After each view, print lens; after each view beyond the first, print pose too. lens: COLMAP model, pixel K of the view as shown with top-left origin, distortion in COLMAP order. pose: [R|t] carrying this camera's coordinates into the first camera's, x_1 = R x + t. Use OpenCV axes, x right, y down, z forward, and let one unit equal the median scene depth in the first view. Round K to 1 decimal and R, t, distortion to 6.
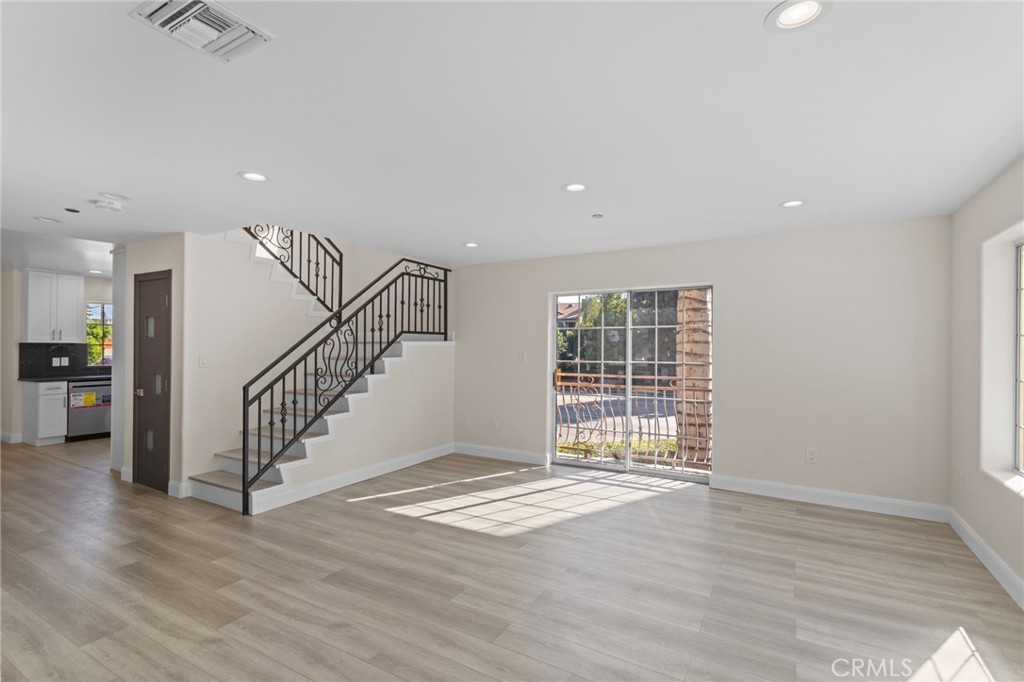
lens RADIAL K [[487.9, 0, 512.1], [0, 487.9, 341.1], [0, 0, 1]] dist [0.002773, 0.000011]
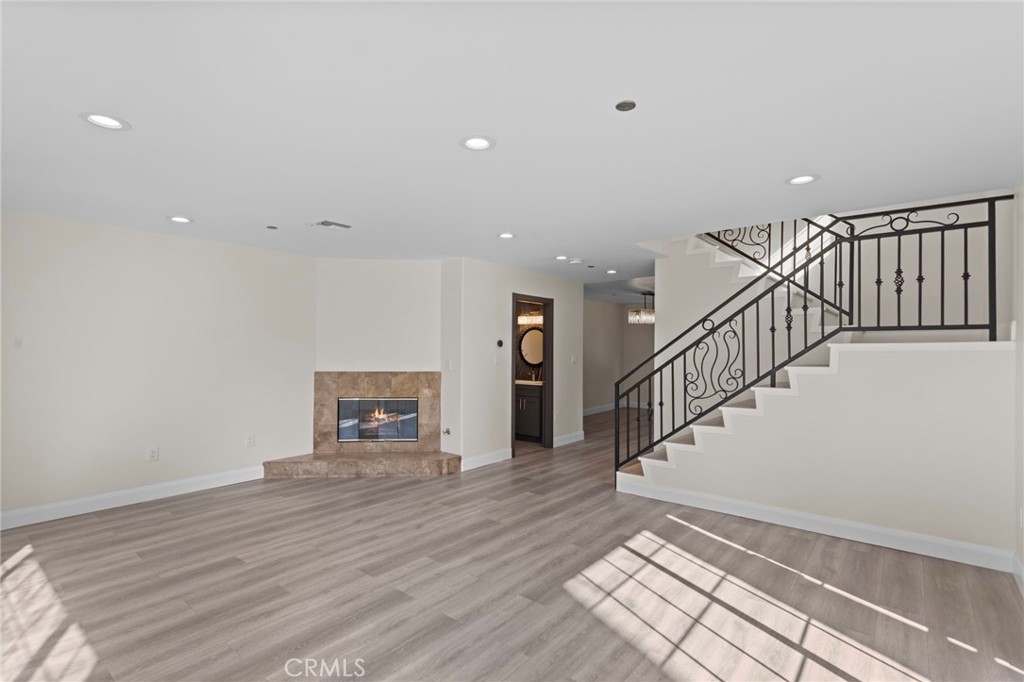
lens RADIAL K [[487.9, 0, 507.5], [0, 487.9, 341.8], [0, 0, 1]] dist [0.002773, 0.000011]
pose [[-0.165428, -0.020274, -0.986014, 0.585867], [0.002844, 0.999775, -0.021034, 0.012628], [0.986218, -0.006284, -0.165333, 0.783998]]
